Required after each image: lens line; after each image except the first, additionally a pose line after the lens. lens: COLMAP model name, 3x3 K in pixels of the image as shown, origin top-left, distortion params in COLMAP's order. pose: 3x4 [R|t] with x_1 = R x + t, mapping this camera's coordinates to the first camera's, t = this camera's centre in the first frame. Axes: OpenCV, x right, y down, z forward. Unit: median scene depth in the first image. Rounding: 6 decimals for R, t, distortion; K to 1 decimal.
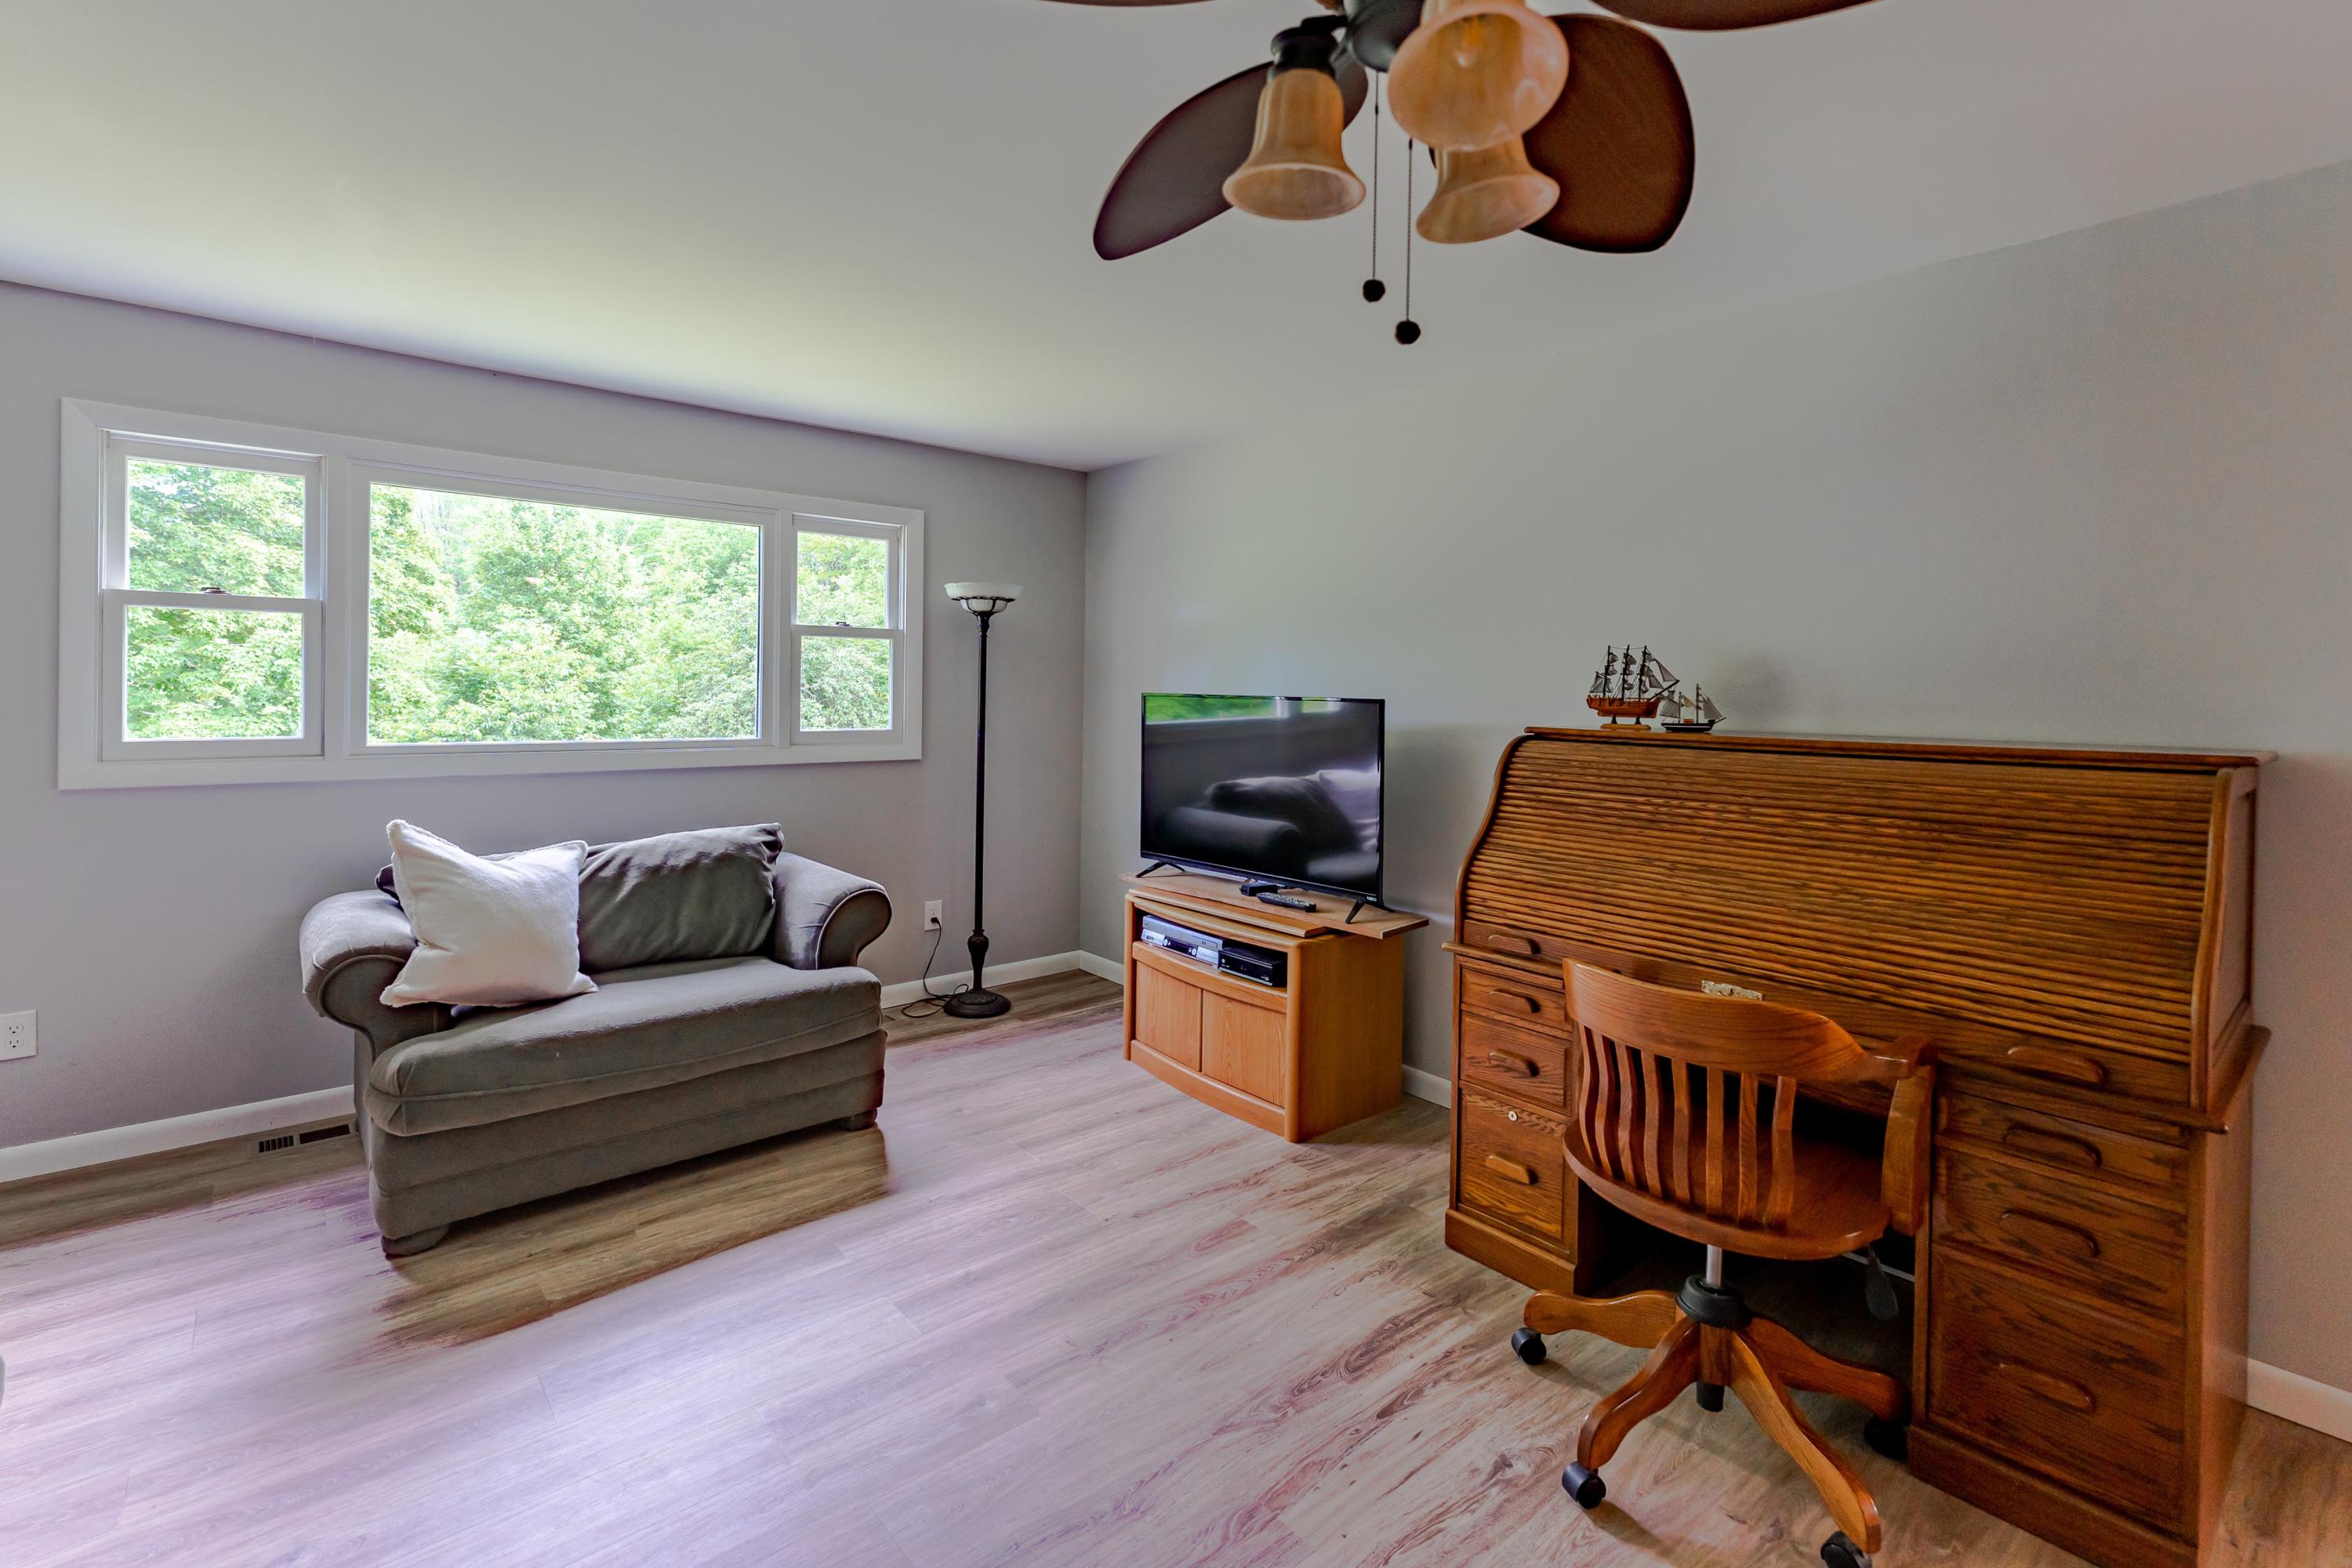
lens RADIAL K [[1035.1, 0, 1150.9], [0, 1035.1, 702.2], [0, 0, 1]] dist [-0.000553, -0.000045]
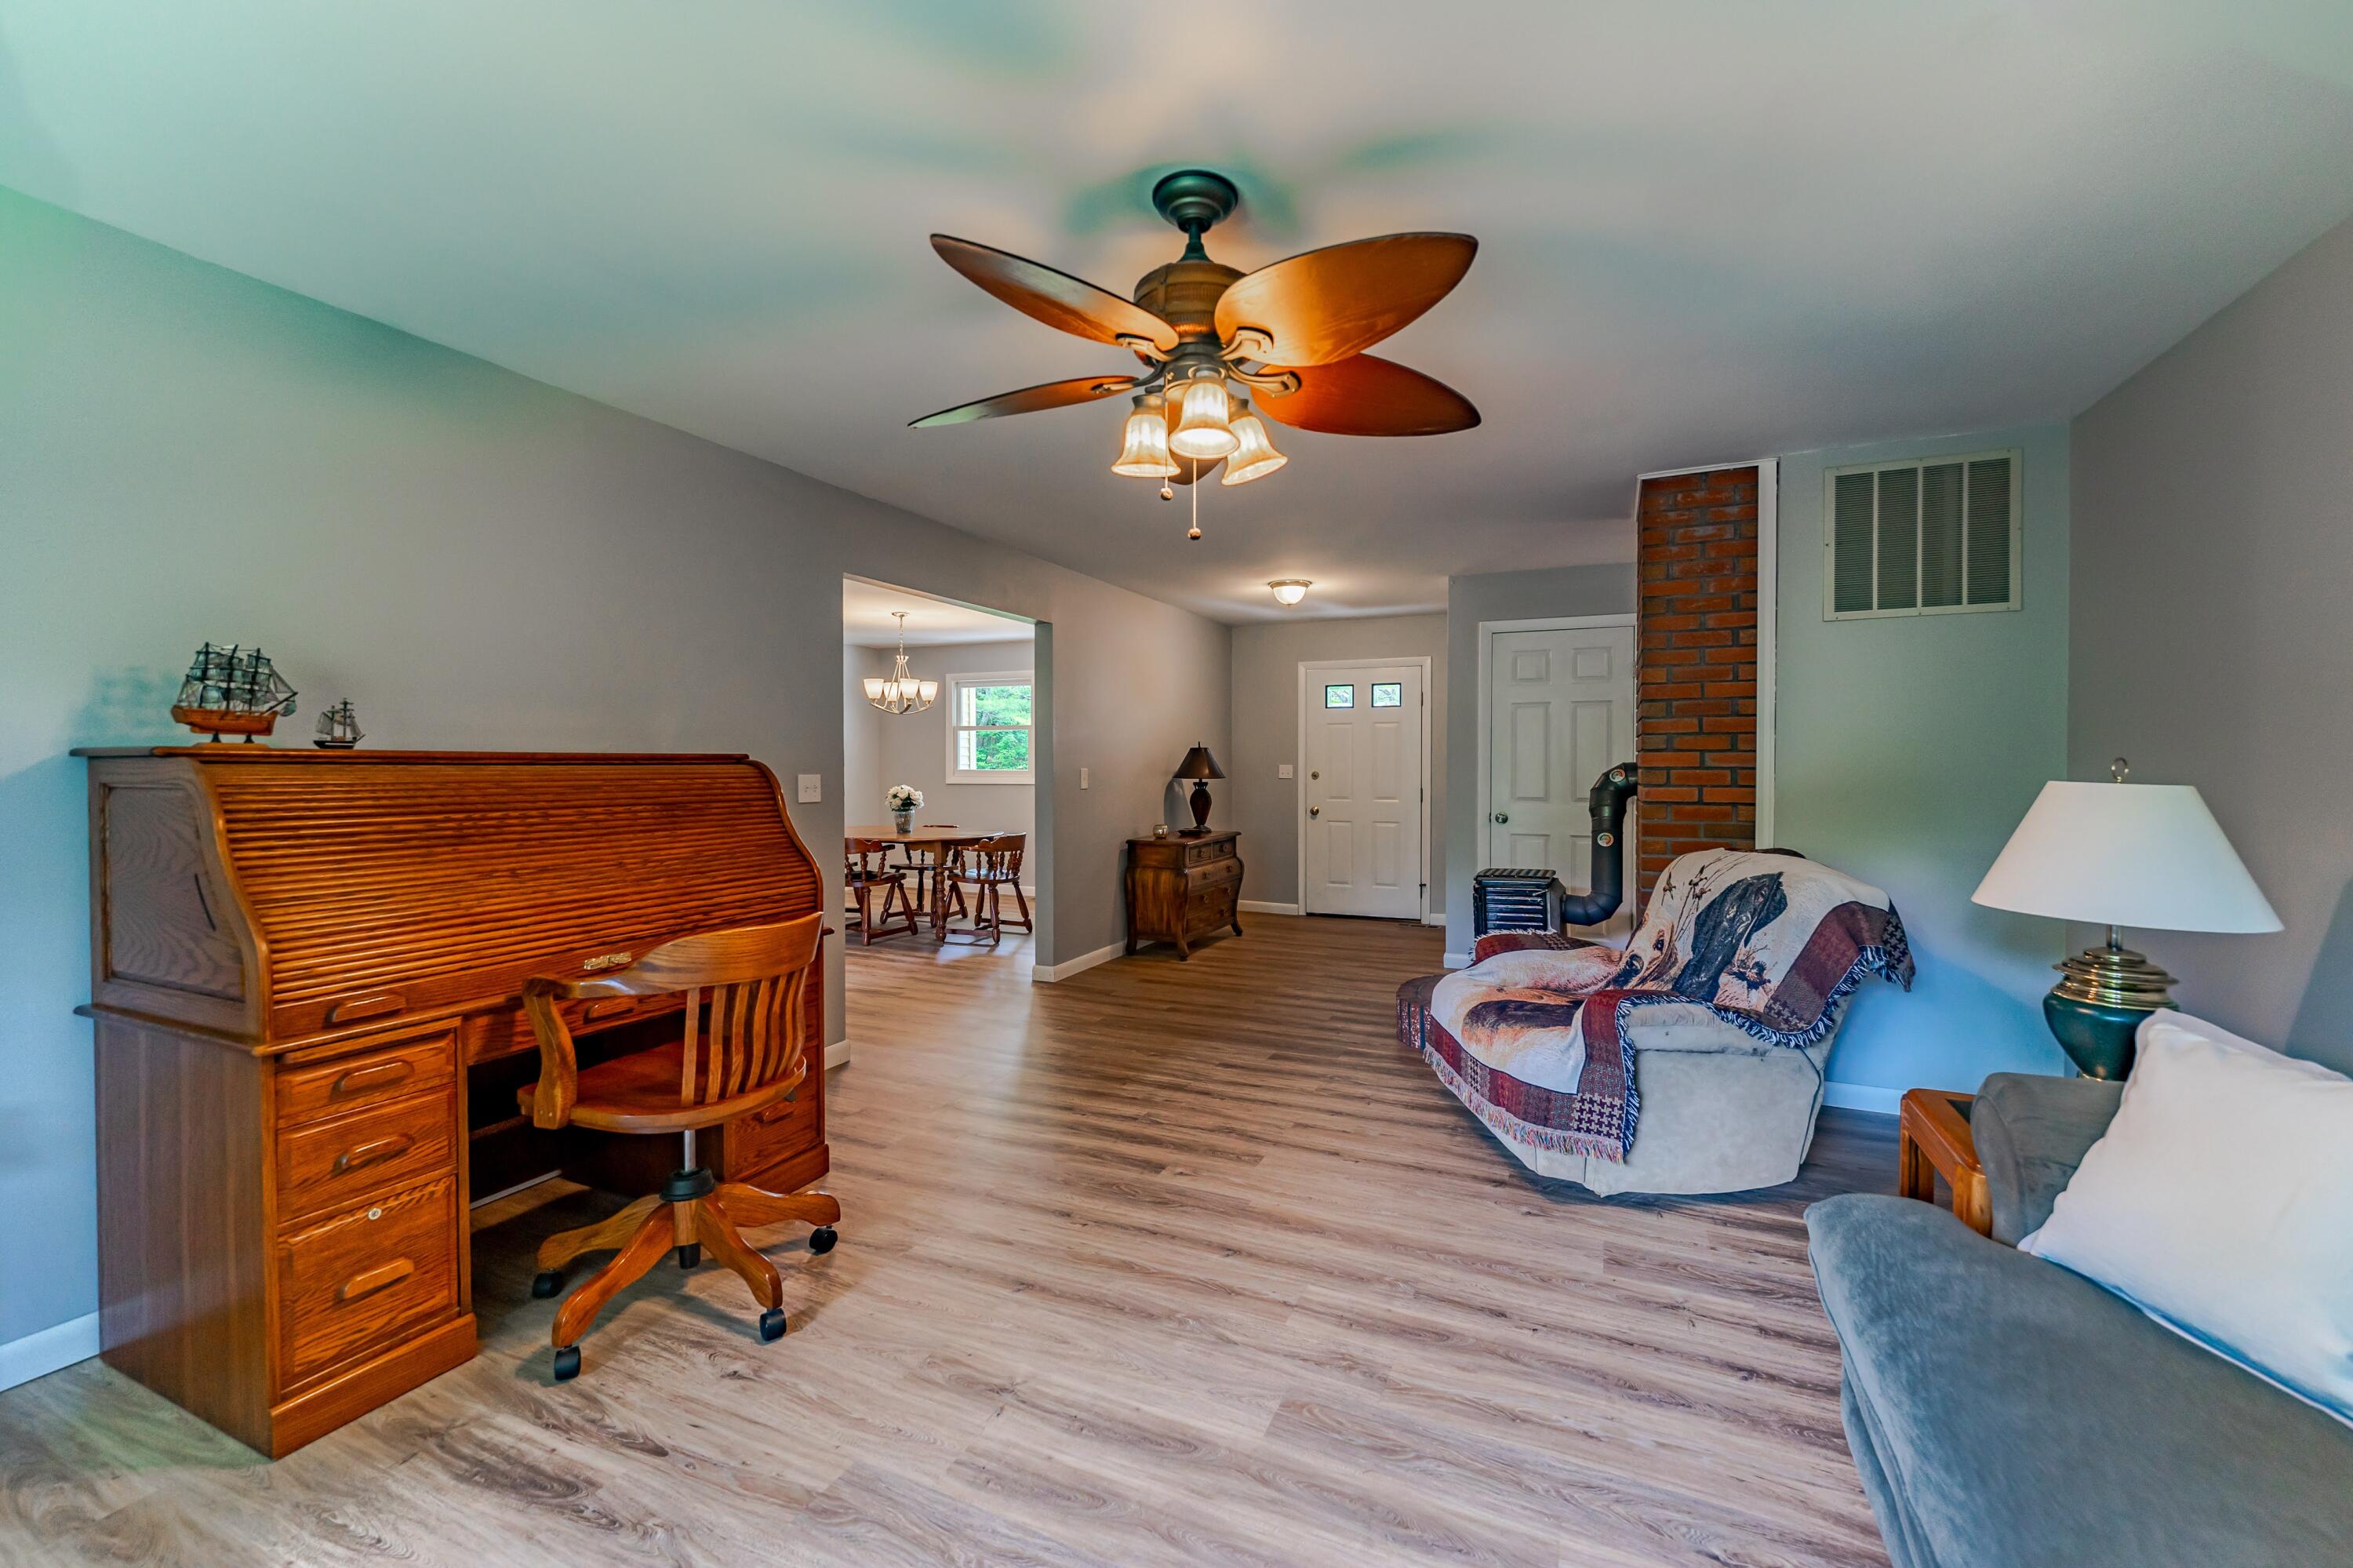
lens RADIAL K [[959.7, 0, 1176.8], [0, 959.7, 775.8], [0, 0, 1]] dist [0.000011, 0.000010]
pose [[-0.434456, -0.025217, 0.900340, -0.626057], [0.003908, 0.999546, 0.029882, 0.031992], [-0.900684, 0.016501, -0.434161, 0.774229]]
